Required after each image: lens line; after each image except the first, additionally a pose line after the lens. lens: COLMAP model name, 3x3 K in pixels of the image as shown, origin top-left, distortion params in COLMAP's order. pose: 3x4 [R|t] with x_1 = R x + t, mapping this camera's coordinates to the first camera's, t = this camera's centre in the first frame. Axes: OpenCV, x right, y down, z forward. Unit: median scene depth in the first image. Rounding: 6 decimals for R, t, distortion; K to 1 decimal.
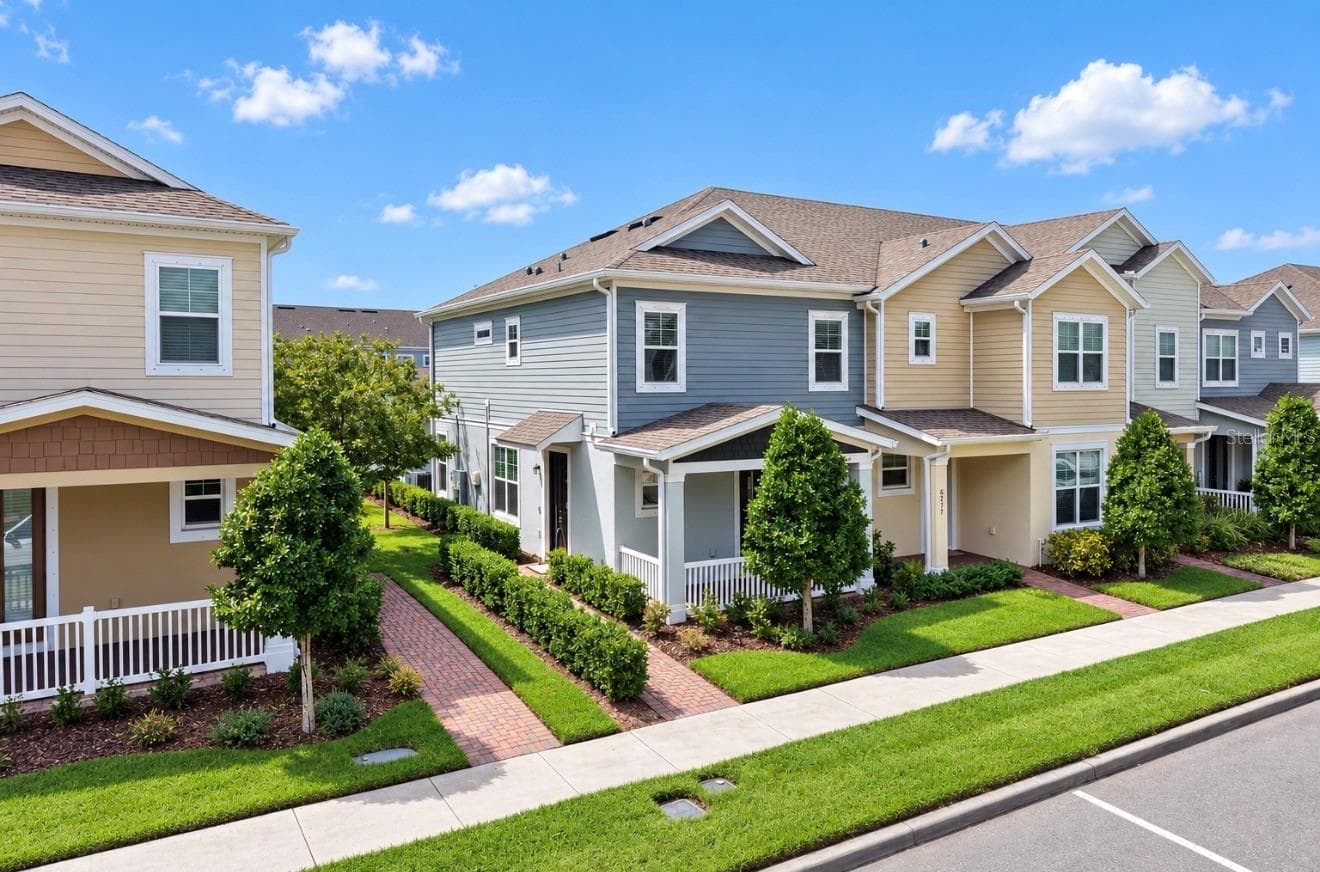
lens RADIAL K [[989.5, 0, 660.5], [0, 989.5, 370.0], [0, 0, 1]] dist [-0.063914, -0.001572]
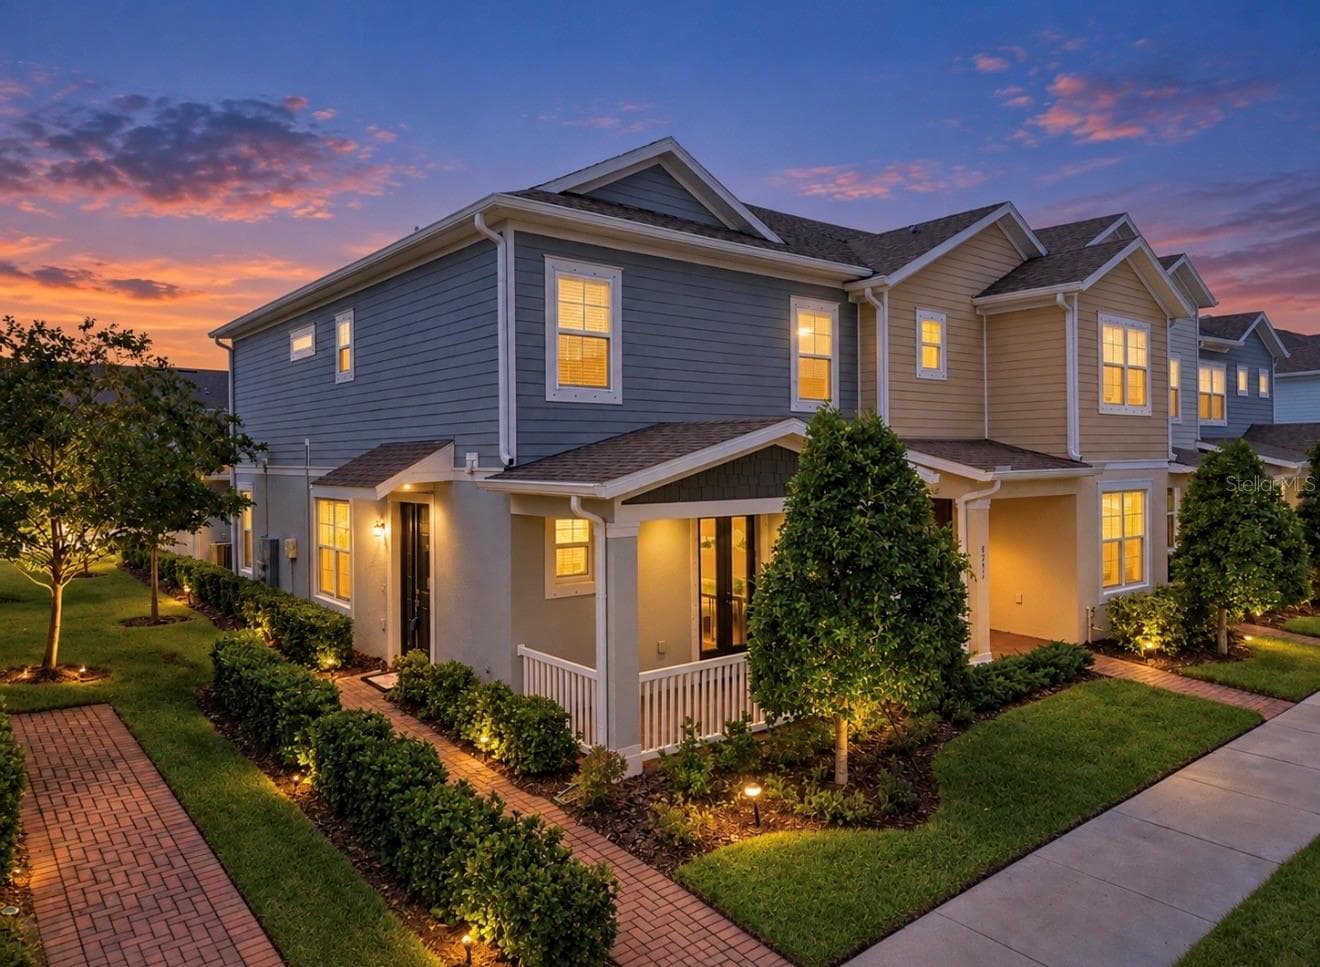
lens RADIAL K [[895.4, 0, 757.7], [0, 895.4, 452.0], [0, 0, 1]] dist [0.001986, -0.002043]
pose [[0.965202, 0.004896, 0.261459, -0.042205], [-0.005096, 0.999987, 0.000090, 0.053153], [-0.261455, -0.001419, 0.965215, 0.394704]]
